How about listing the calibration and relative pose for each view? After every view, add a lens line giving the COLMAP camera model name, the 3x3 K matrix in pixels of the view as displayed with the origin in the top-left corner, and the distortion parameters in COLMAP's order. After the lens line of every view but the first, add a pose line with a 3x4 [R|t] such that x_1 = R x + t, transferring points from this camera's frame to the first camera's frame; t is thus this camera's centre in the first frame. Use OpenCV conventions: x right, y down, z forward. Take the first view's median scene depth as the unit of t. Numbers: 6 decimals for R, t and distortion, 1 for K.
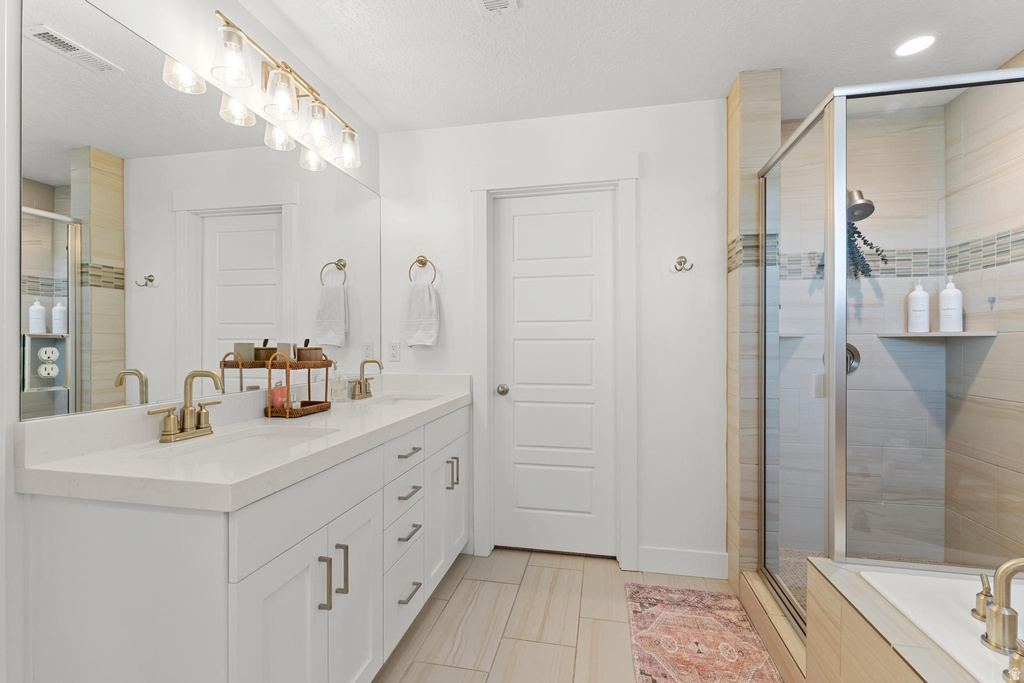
lens RADIAL K [[450.0, 0, 509.5], [0, 450.0, 343.3], [0, 0, 1]] dist [0.001561, -0.000972]
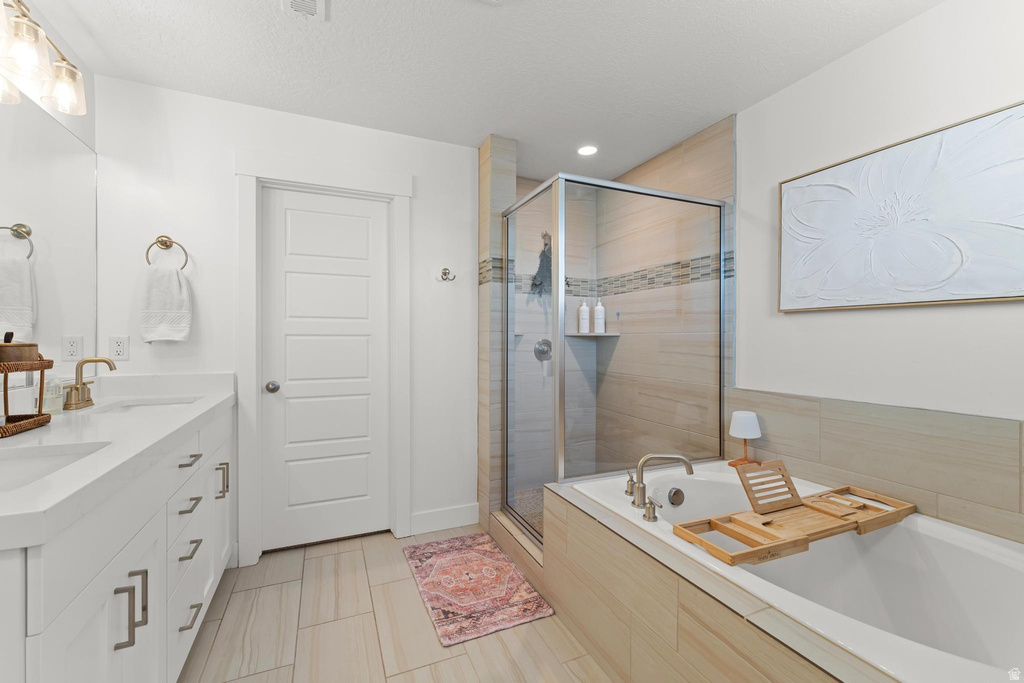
lens RADIAL K [[426.7, 0, 514.4], [0, 426.7, 338.1], [0, 0, 1]] dist [0.001074, -0.001834]
pose [[0.811056, 0.005373, 0.584944, -0.159808], [-0.003683, 0.999985, -0.004079, 0.000444], [-0.584957, 0.001154, 0.811064, -0.053105]]
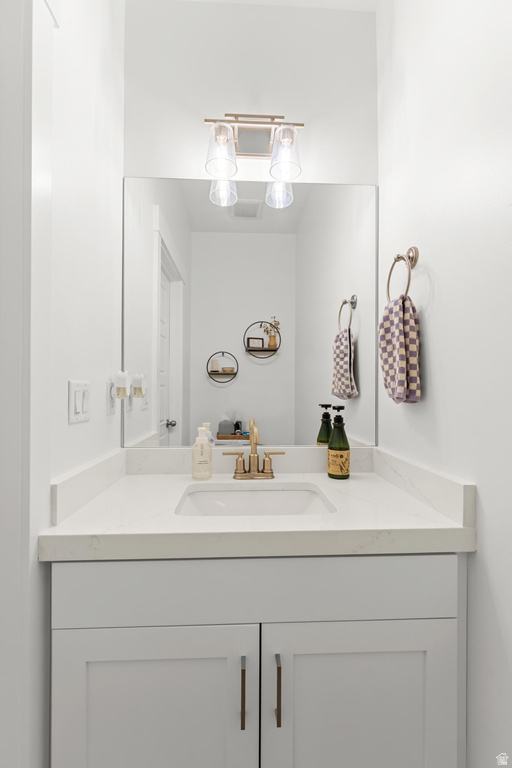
lens RADIAL K [[320.0, 0, 246.7], [0, 320.0, 398.3], [0, 0, 1]] dist [0.001074, -0.001834]
pose [[0.248048, -0.008605, -0.968710, 0.090537], [-0.001019, 0.999958, -0.009143, -0.002569], [0.968747, 0.003255, 0.248029, 0.461133]]
